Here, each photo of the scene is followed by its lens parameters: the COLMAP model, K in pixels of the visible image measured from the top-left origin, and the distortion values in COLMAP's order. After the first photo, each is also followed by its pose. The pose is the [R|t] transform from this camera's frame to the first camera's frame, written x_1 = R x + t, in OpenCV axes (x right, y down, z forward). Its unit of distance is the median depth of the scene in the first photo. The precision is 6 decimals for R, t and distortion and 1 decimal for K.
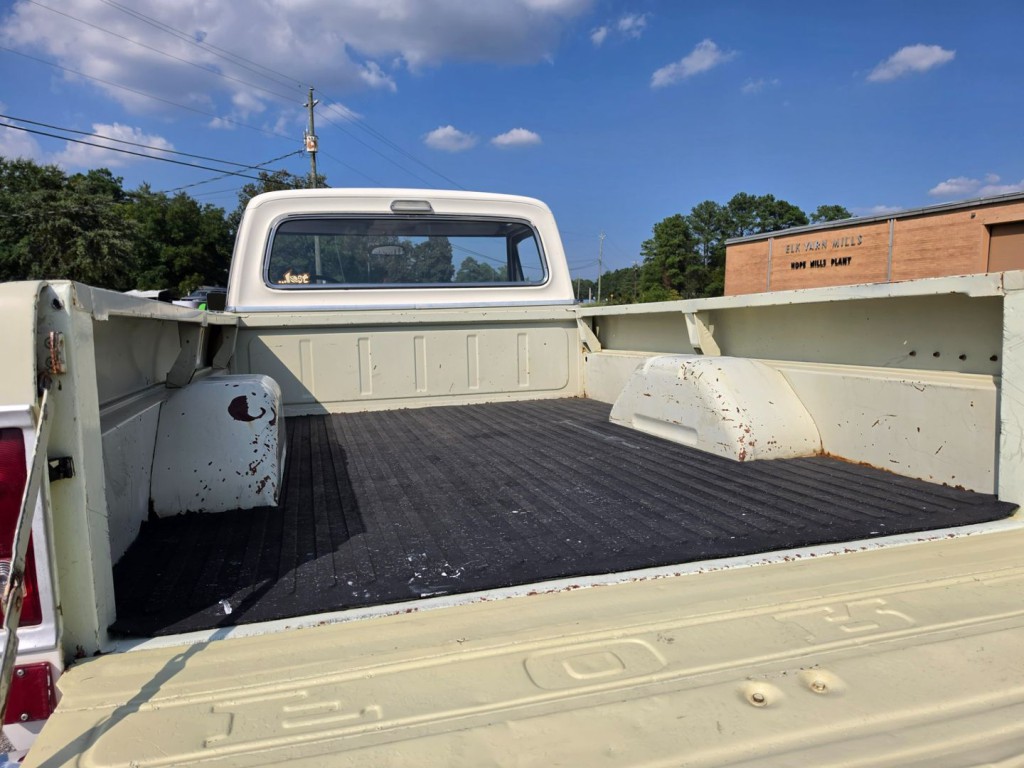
lens RADIAL K [[706.0, 0, 504.9], [0, 706.0, 382.2], [0, 0, 1]] dist [0.062981, -0.075250]
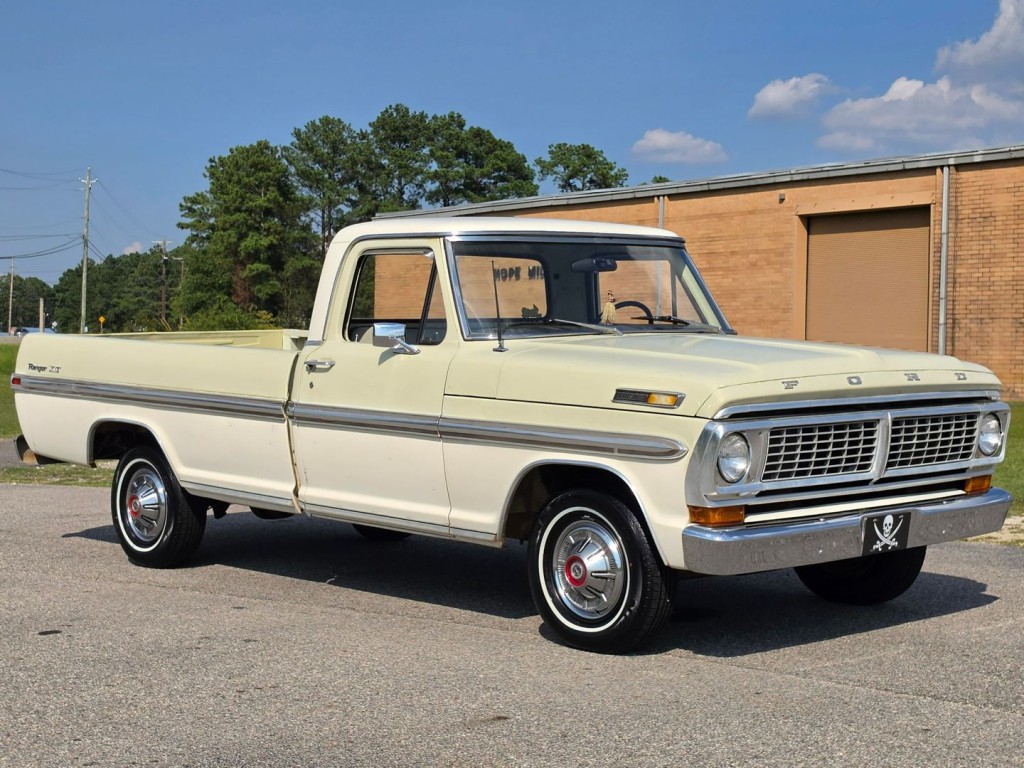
lens RADIAL K [[1732.4, 0, 507.2], [0, 1732.4, 414.8], [0, 0, 1]] dist [0.151642, 0.000000]
pose [[0.928408, -0.002199, 0.371556, -0.063312], [0.027467, 0.997653, -0.062726, 0.018924], [-0.370545, 0.068441, 0.926289, -0.167457]]
